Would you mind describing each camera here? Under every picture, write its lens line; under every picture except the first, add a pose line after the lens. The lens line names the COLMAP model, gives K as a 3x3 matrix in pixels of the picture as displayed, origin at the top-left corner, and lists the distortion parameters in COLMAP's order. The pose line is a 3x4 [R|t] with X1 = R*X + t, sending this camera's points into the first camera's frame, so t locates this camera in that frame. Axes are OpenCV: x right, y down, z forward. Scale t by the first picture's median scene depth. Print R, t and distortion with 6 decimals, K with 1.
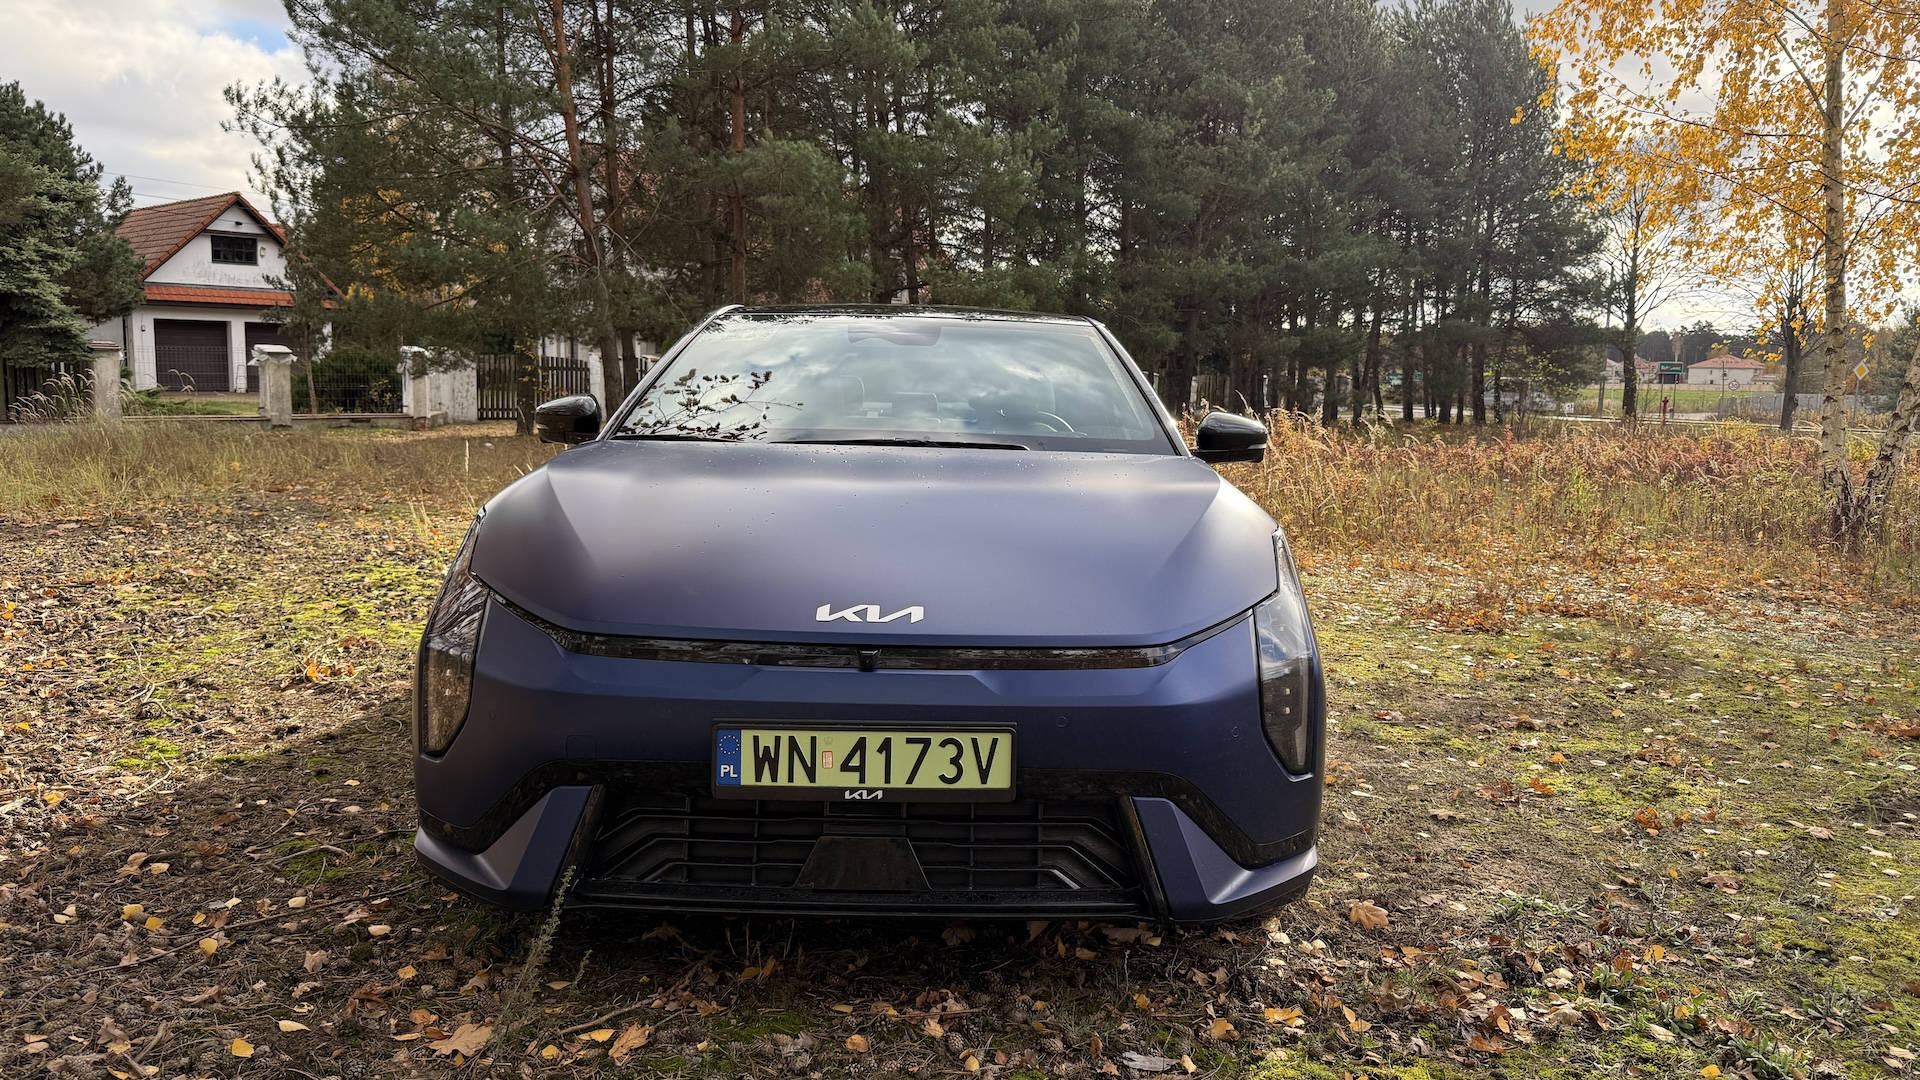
lens RADIAL K [[1347.9, 0, 965.1], [0, 1347.9, 510.5], [0, 0, 1]] dist [0.032034, -0.047513]
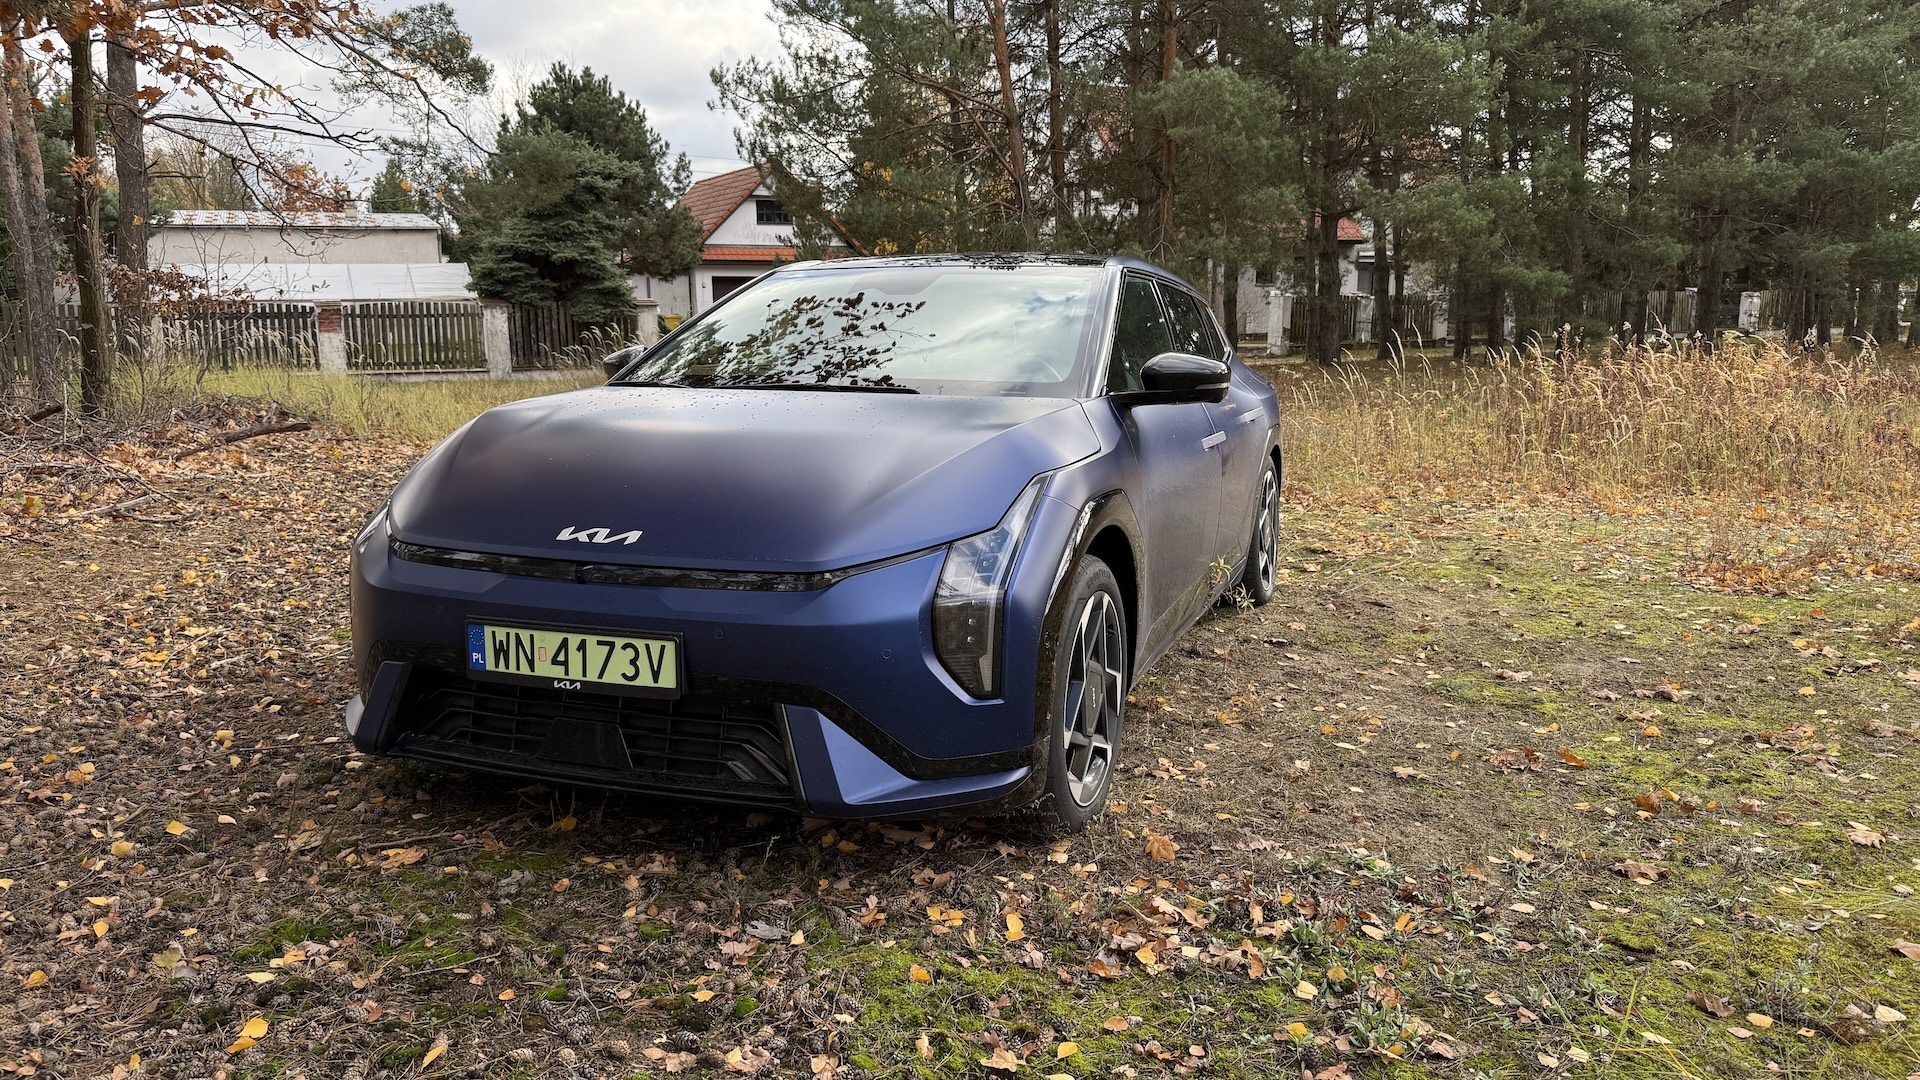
lens RADIAL K [[1335.1, 0, 969.7], [0, 1335.1, 536.3], [0, 0, 1]] dist [0.087130, -0.160738]
pose [[0.927660, 0.032321, -0.372024, 0.672018], [-0.006713, 0.997530, 0.069924, -0.007839], [0.373365, -0.062368, 0.925585, 0.029391]]
